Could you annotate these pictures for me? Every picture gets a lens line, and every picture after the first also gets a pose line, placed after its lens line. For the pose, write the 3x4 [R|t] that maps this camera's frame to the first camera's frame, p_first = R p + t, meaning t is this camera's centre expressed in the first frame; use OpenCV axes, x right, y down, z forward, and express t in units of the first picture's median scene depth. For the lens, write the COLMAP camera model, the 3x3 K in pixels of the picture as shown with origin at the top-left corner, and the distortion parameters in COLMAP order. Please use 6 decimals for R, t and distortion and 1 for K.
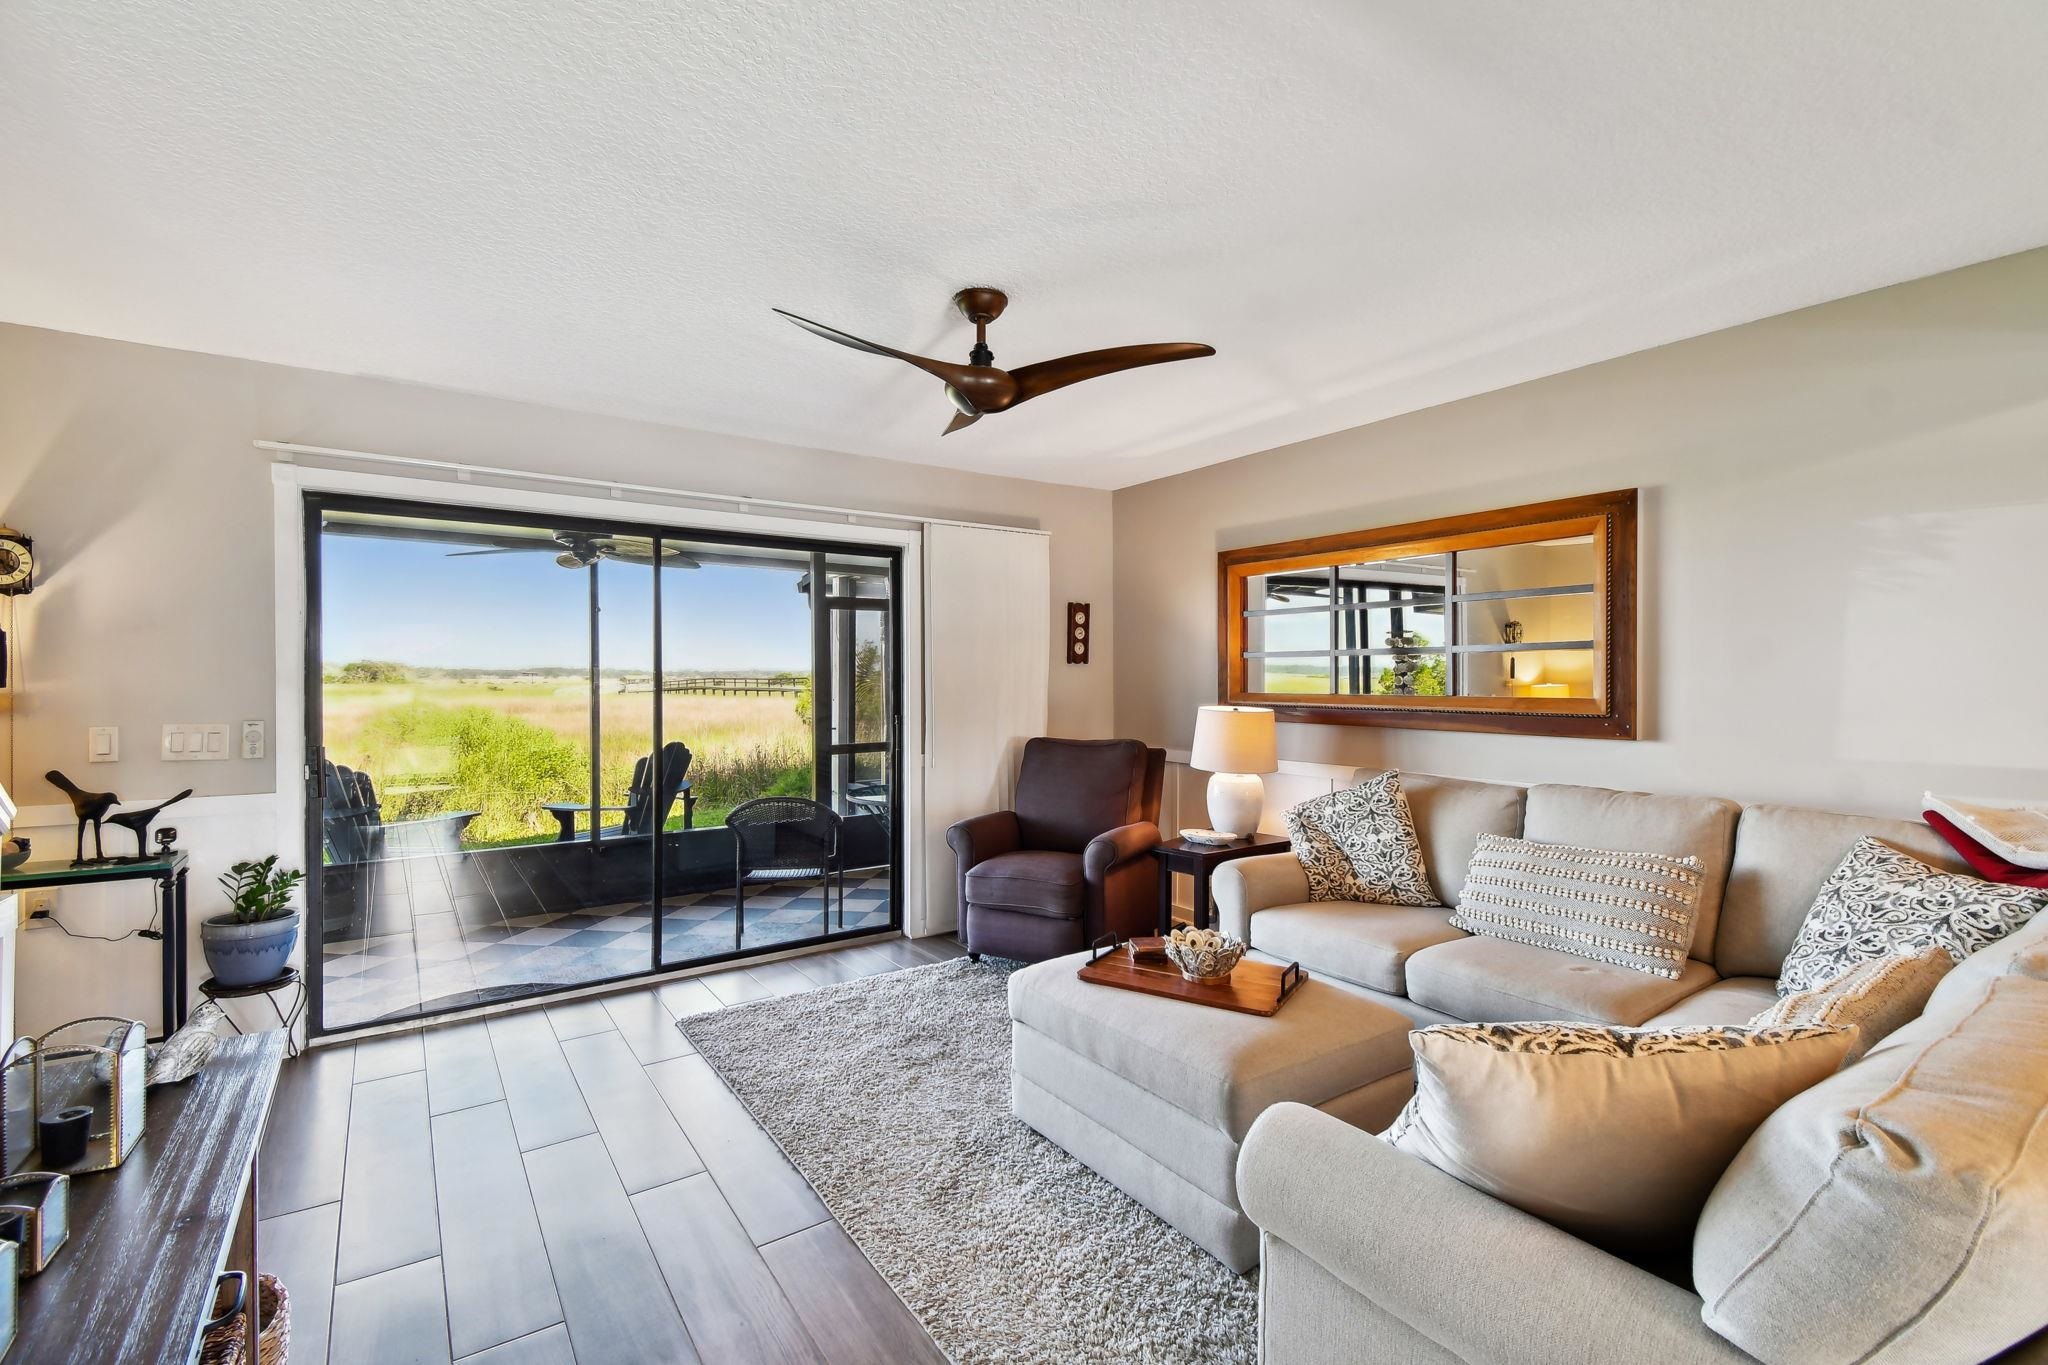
lens RADIAL K [[898.4, 0, 1017.4], [0, 898.4, 664.0], [0, 0, 1]] dist [0.050140, -0.027234]
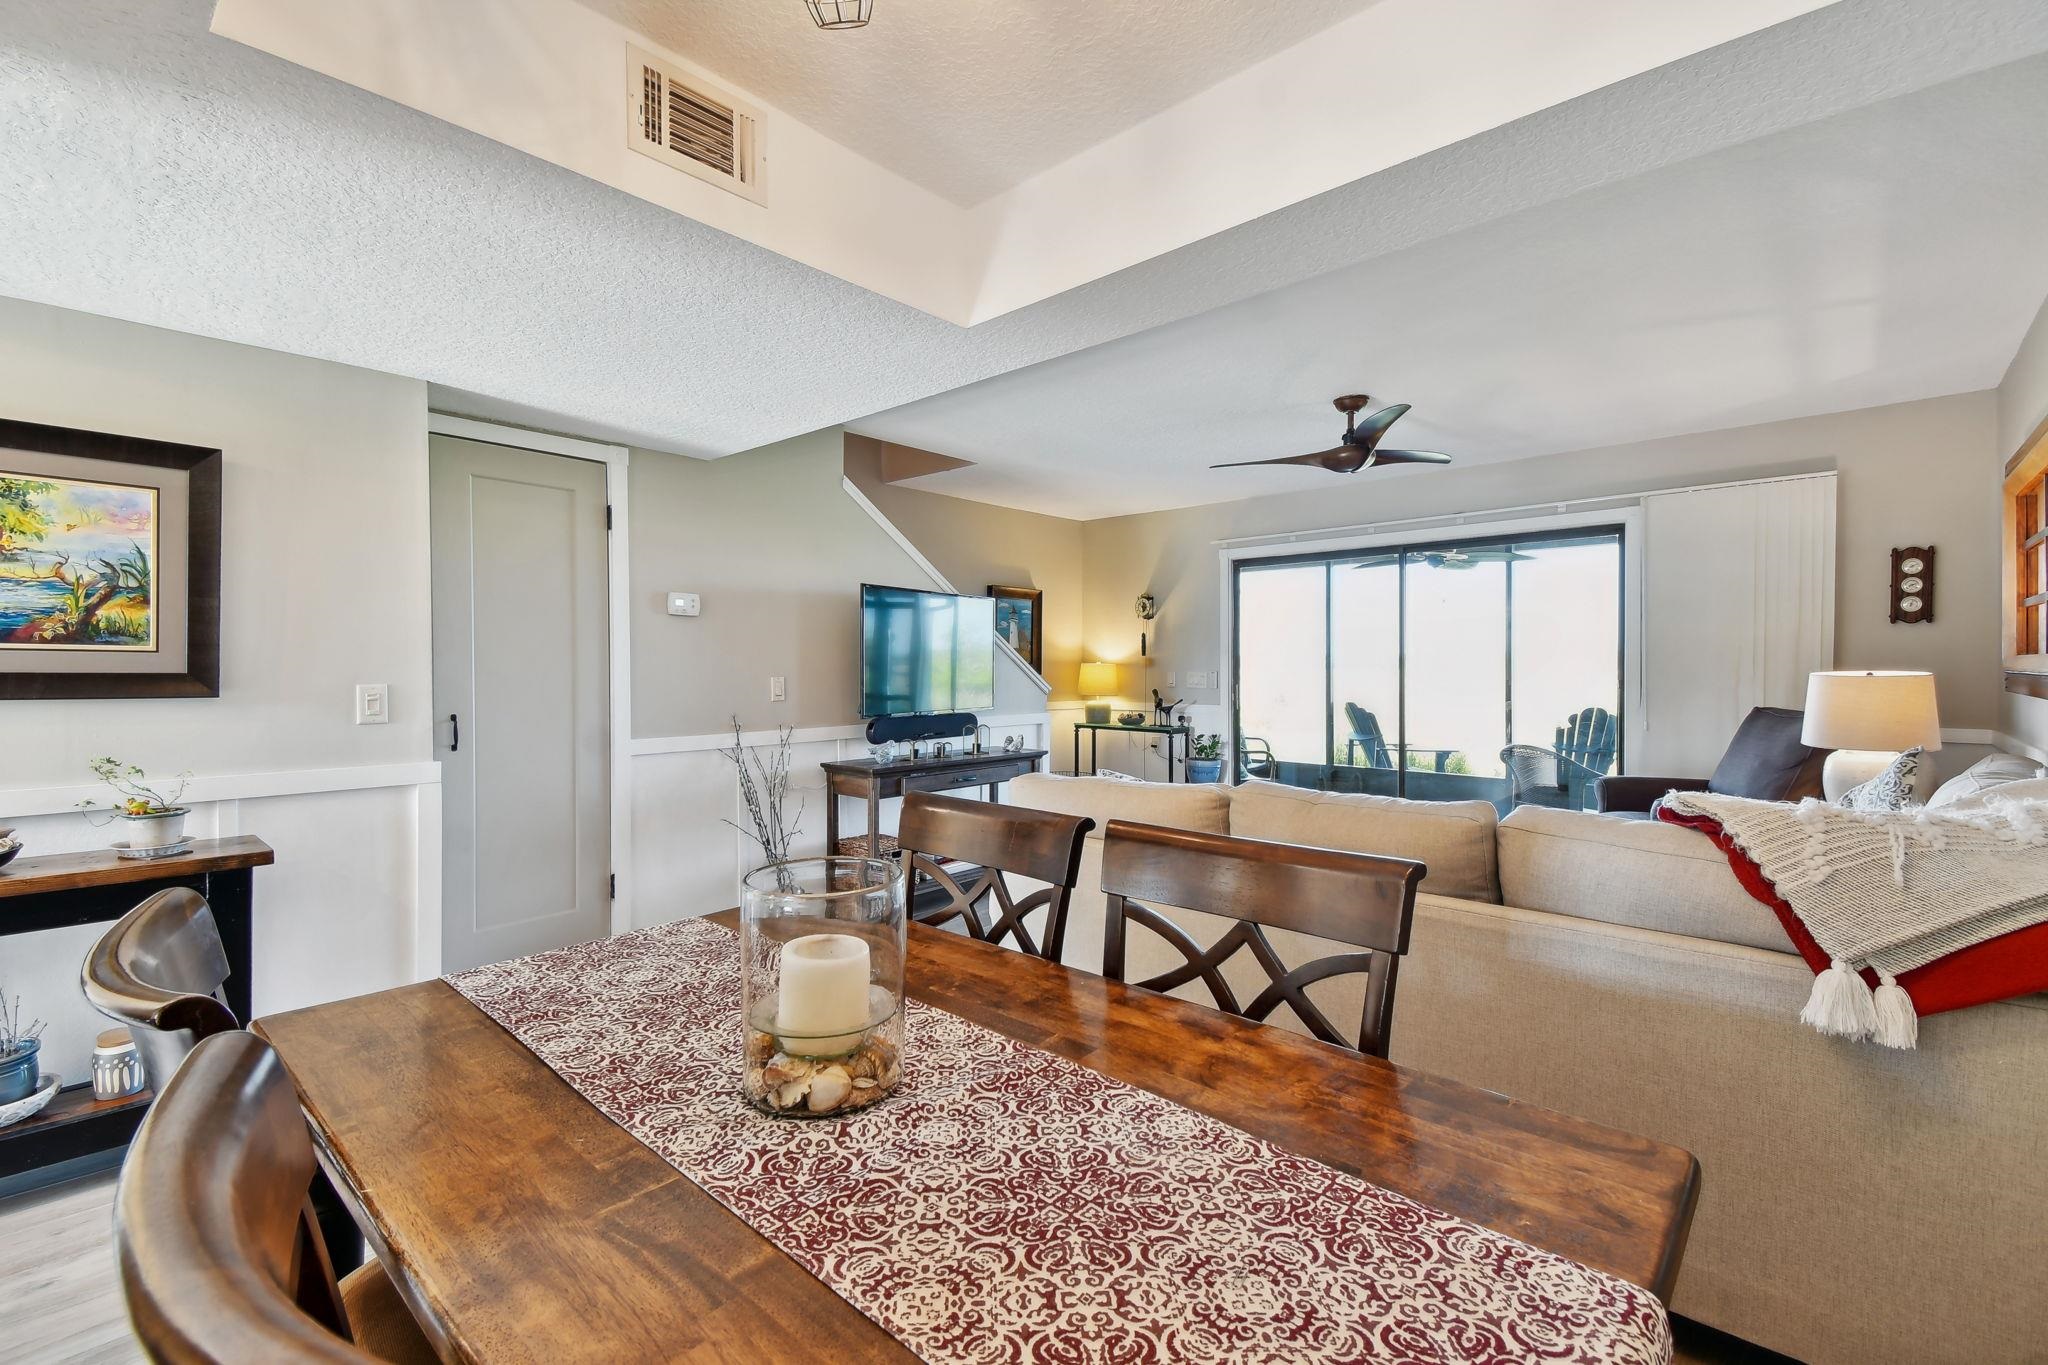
lens RADIAL K [[898.4, 0, 1017.4], [0, 898.4, 664.0], [0, 0, 1]] dist [0.050140, -0.027234]
pose [[0.223555, 0.001033, -0.974691, 0.850604], [0.021246, 0.999757, 0.005933, 0.017020], [0.974460, -0.022035, 0.223478, 0.061299]]
